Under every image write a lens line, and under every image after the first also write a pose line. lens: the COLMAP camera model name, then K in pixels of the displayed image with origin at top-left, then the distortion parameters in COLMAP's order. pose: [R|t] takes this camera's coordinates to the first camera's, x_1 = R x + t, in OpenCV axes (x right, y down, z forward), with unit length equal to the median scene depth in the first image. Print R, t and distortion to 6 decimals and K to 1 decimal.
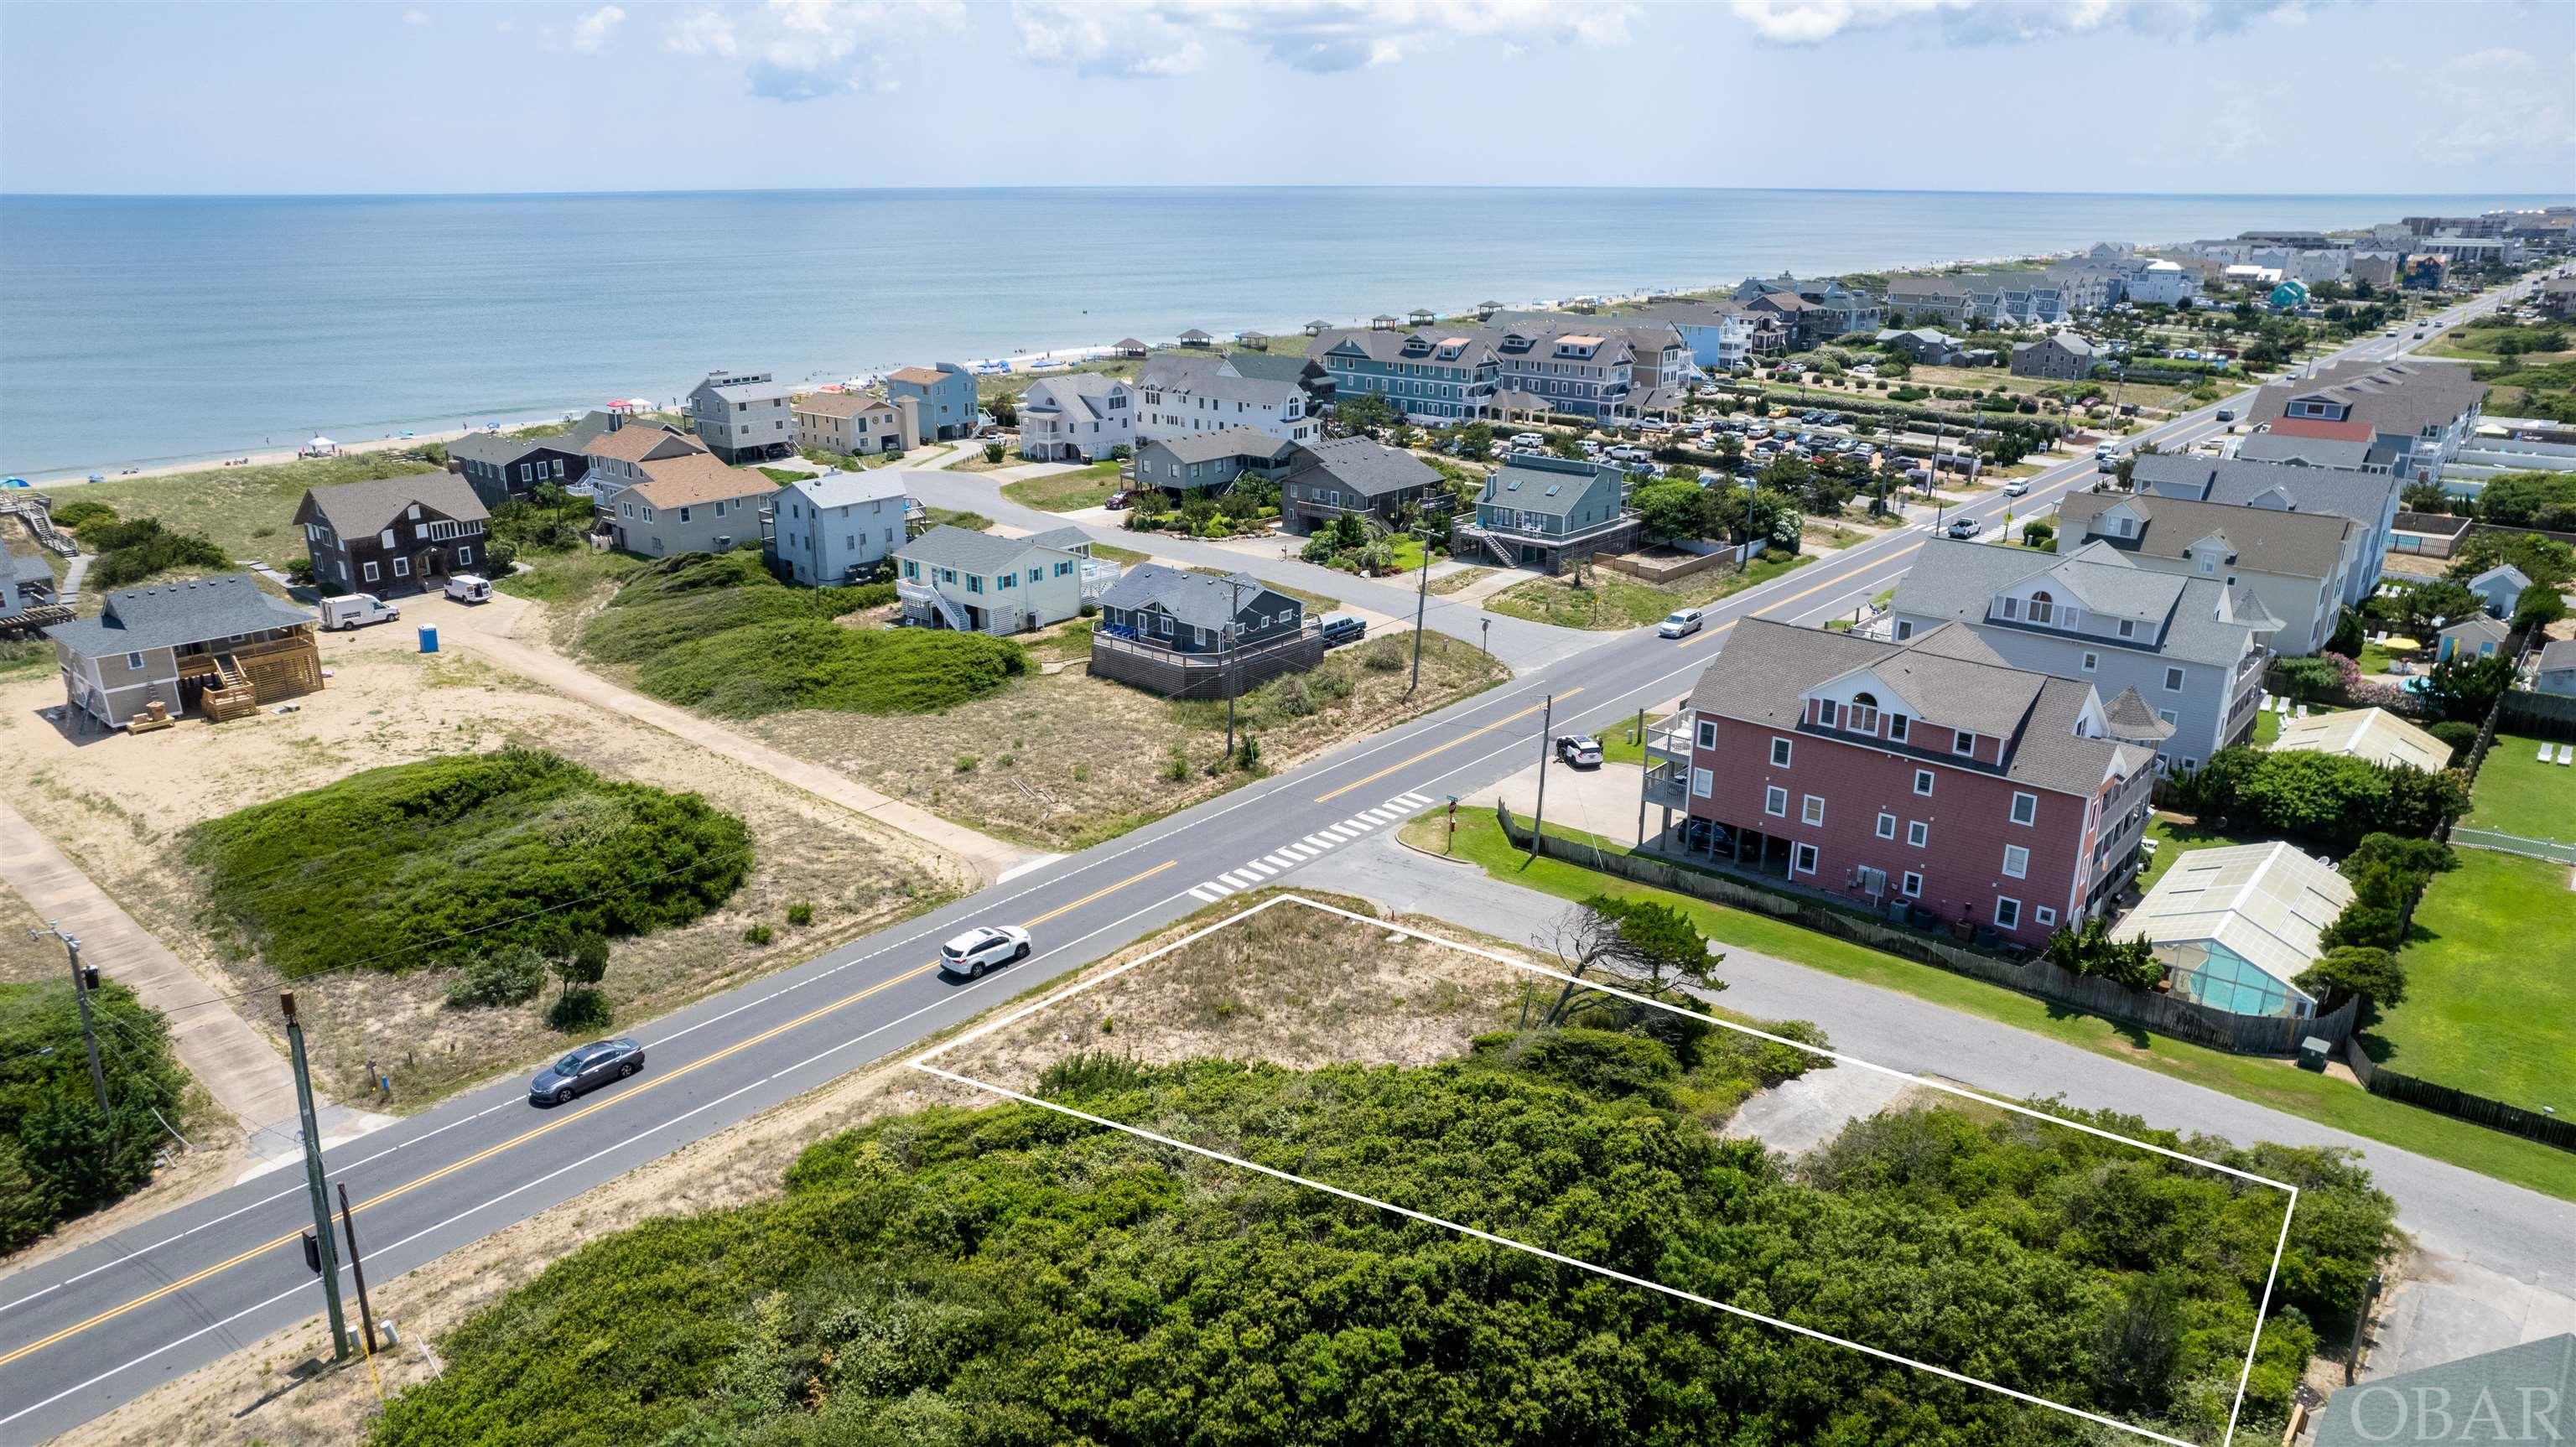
lens RADIAL K [[1642.6, 0, 1280.3], [0, 1642.6, 725.6], [0, 0, 1]] dist [-0.059035, 0.026478]
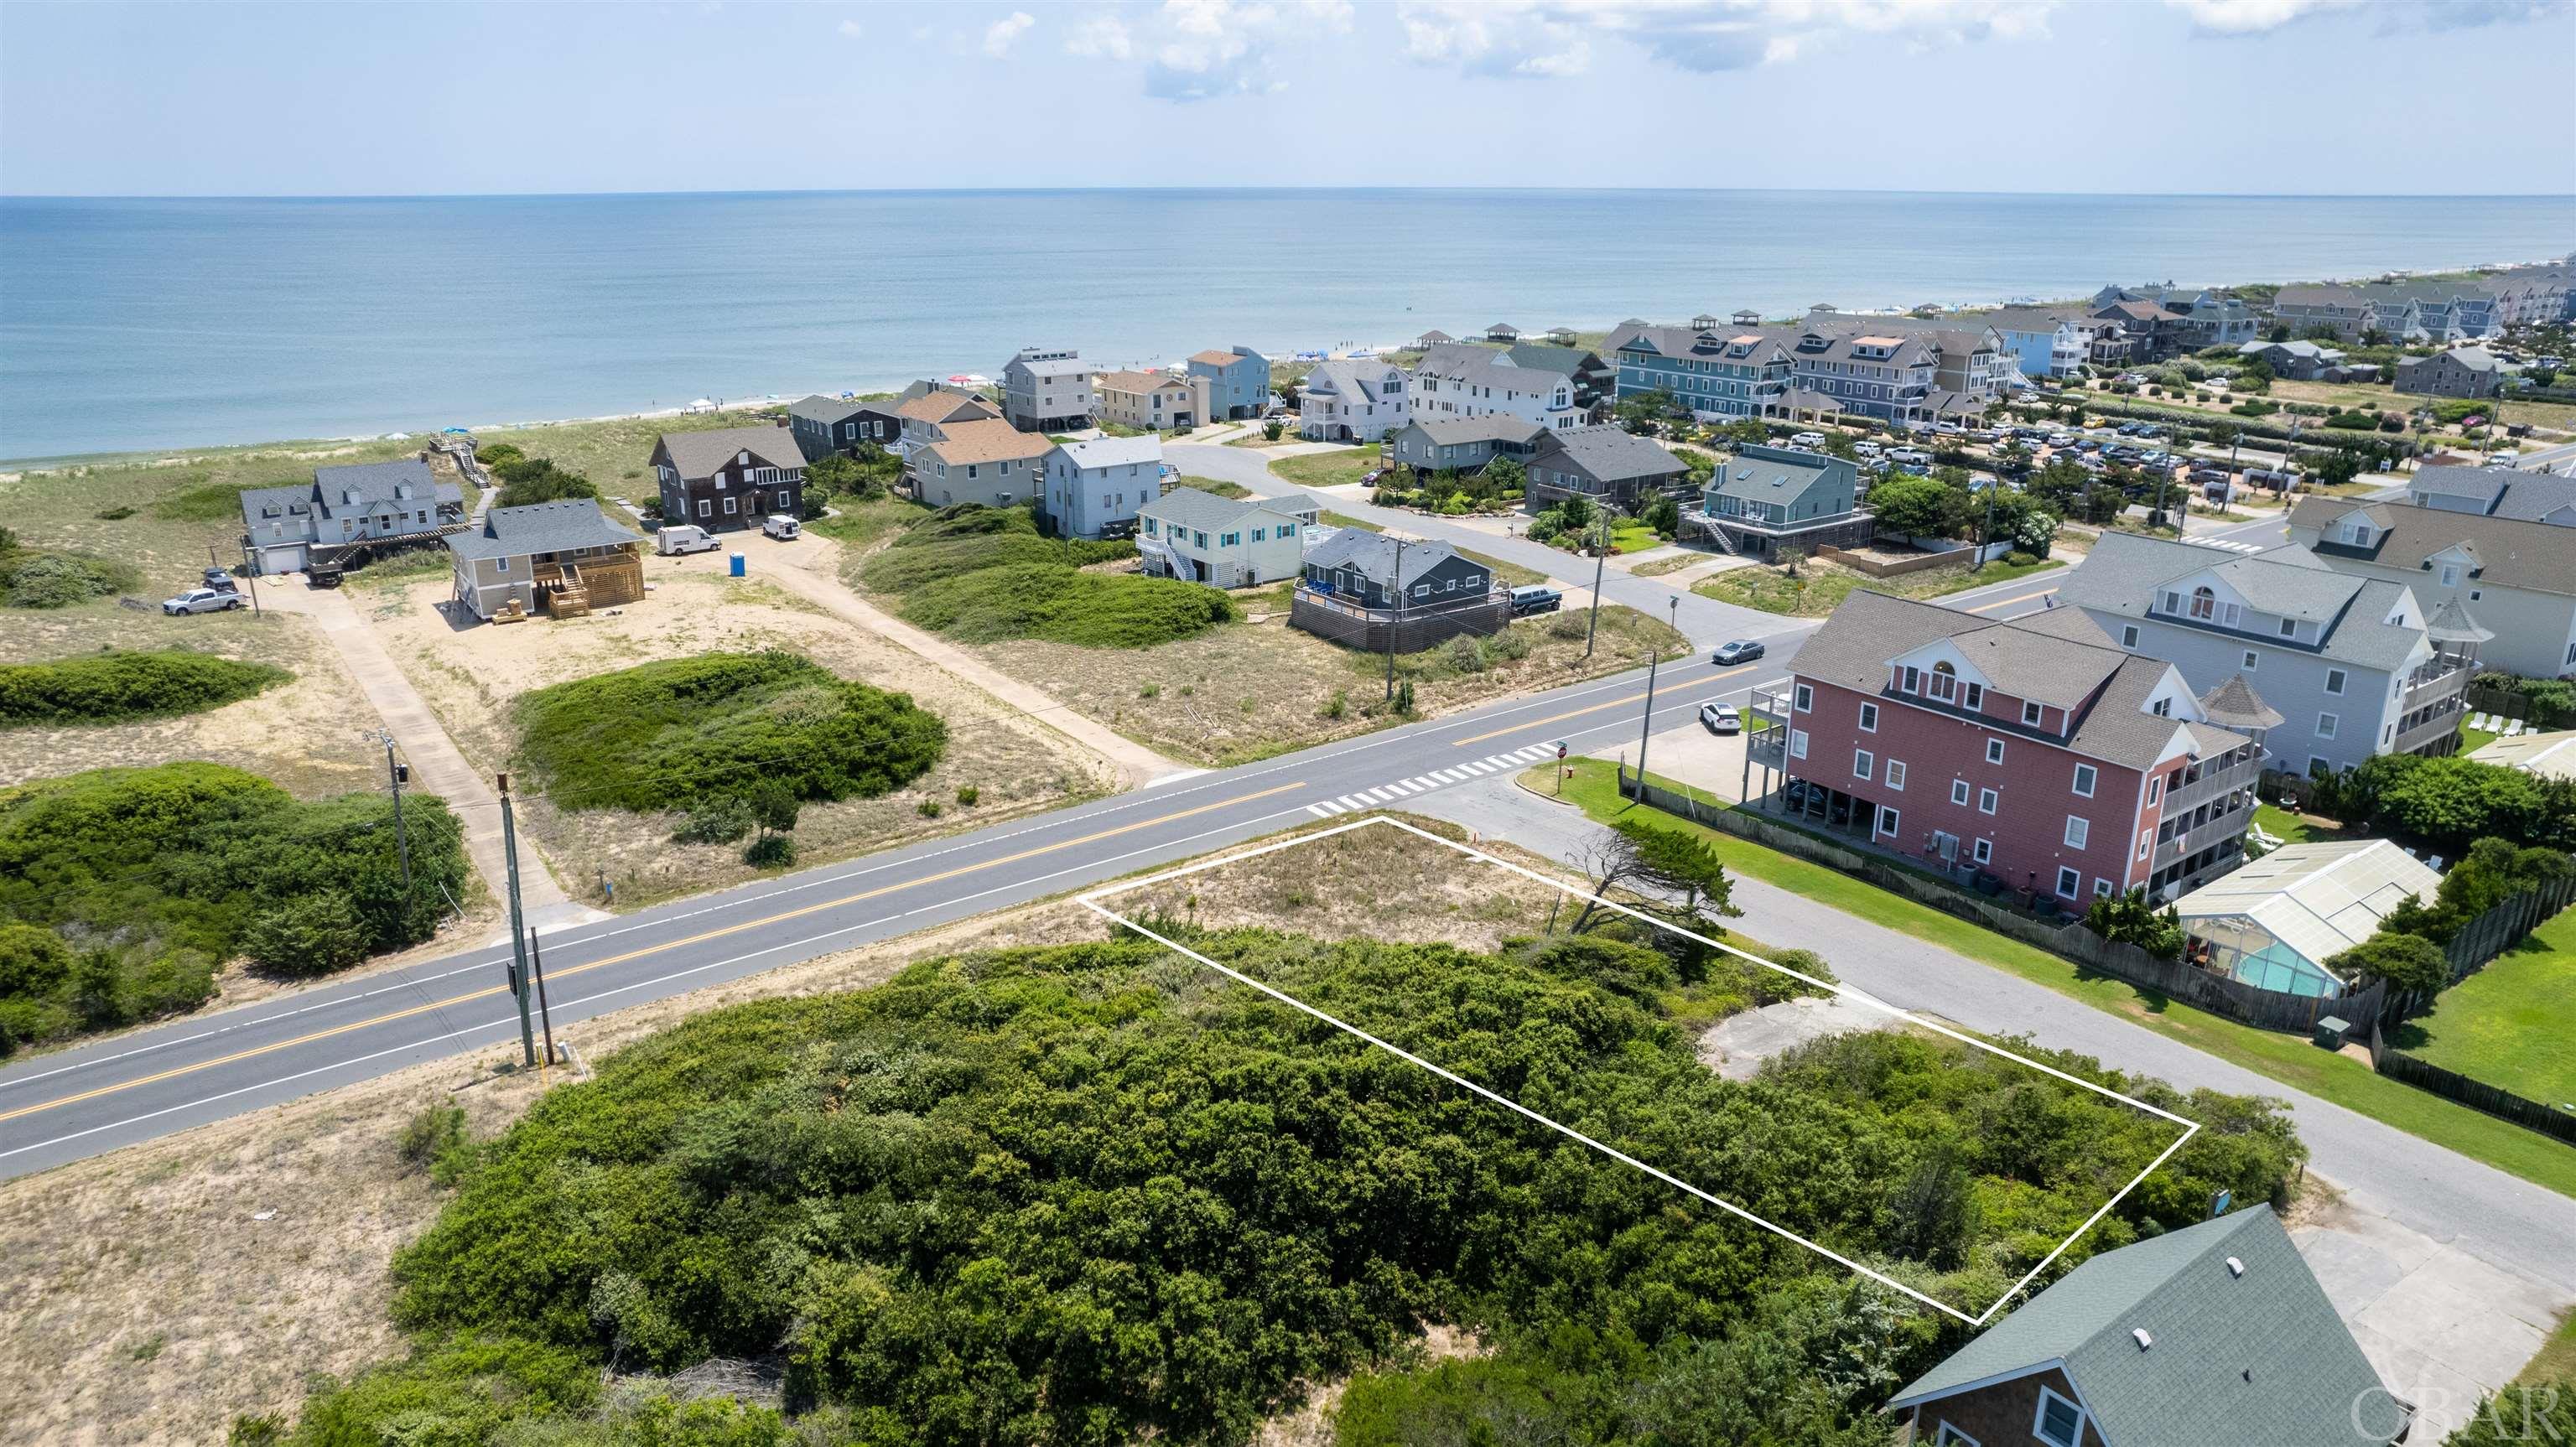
lens RADIAL K [[1657.8, 0, 1285.1], [0, 1657.8, 727.3], [0, 0, 1]] dist [-0.071253, 0.059609]
pose [[0.975692, 0.069377, -0.207874, 0.112651], [-0.069809, 0.997546, 0.005269, 0.030074], [0.207730, 0.009370, 0.978141, -0.069750]]
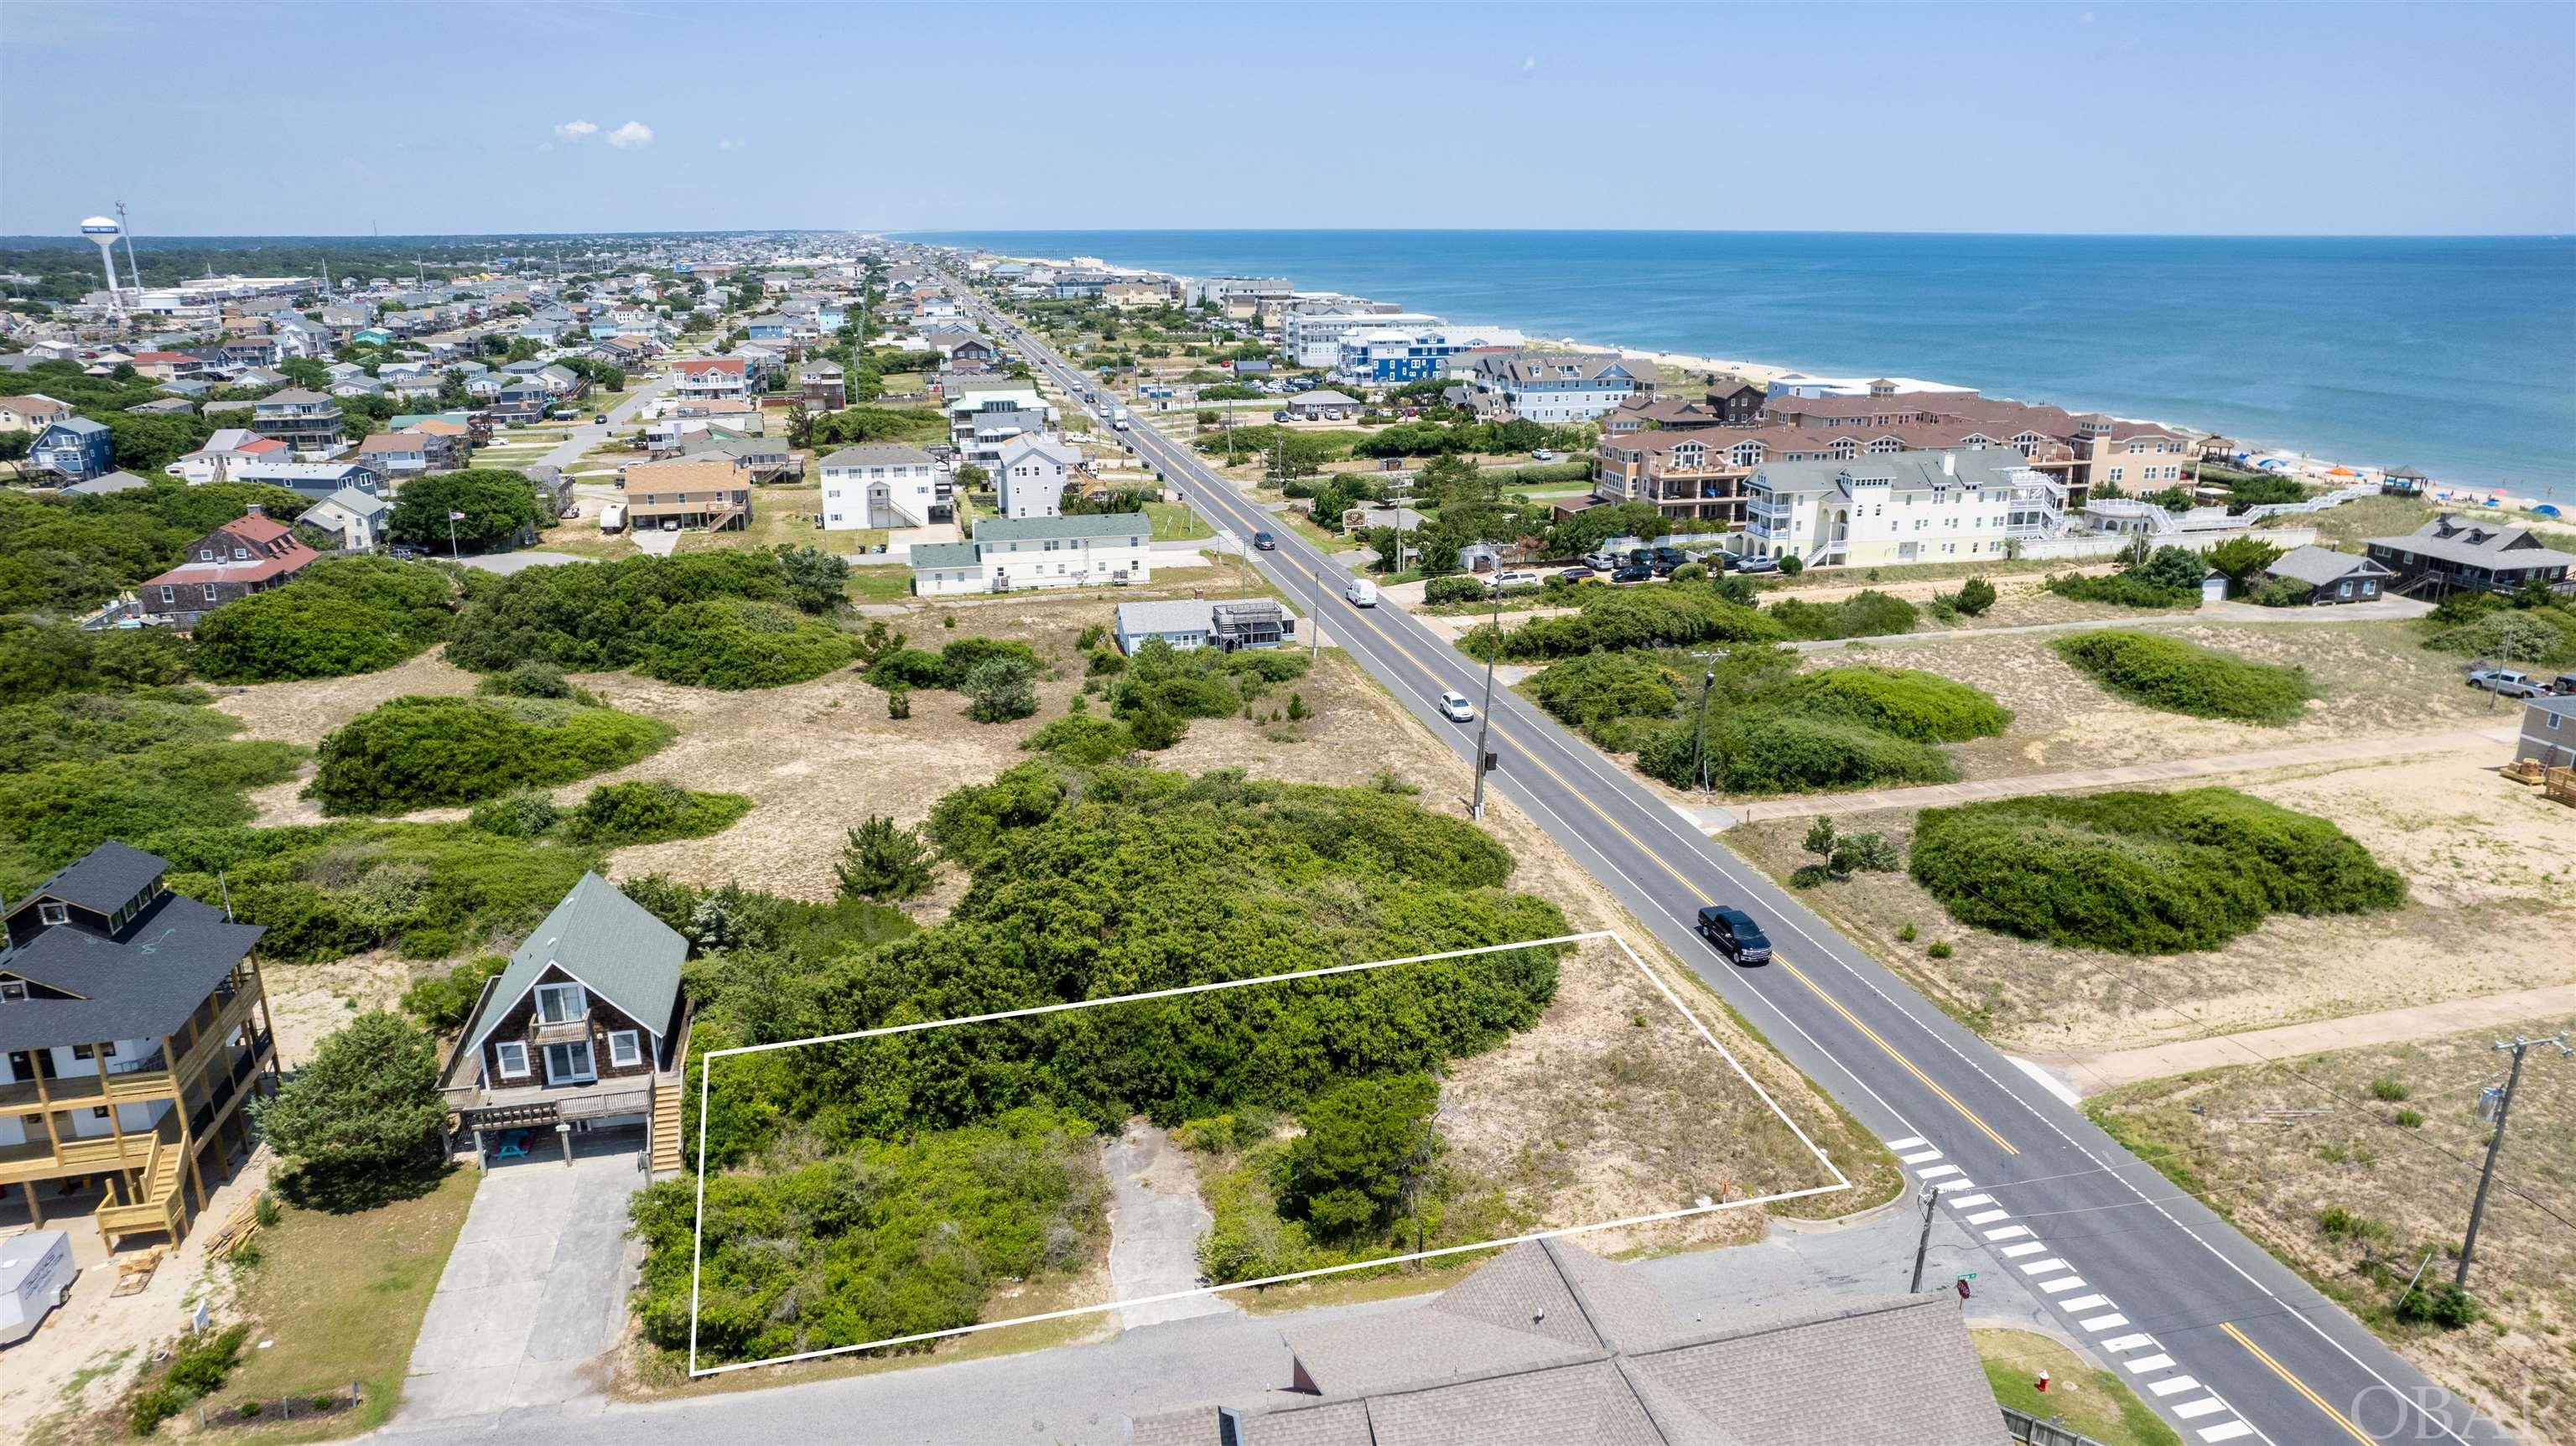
lens RADIAL K [[1649.2, 0, 1293.9], [0, 1649.2, 727.2], [0, 0, 1]] dist [-0.071886, 0.058267]
pose [[-0.579954, 0.240273, -0.778410, 0.523736], [-0.255740, 0.853514, 0.453994, -0.269505], [0.773467, 0.462366, -0.433551, 0.721615]]
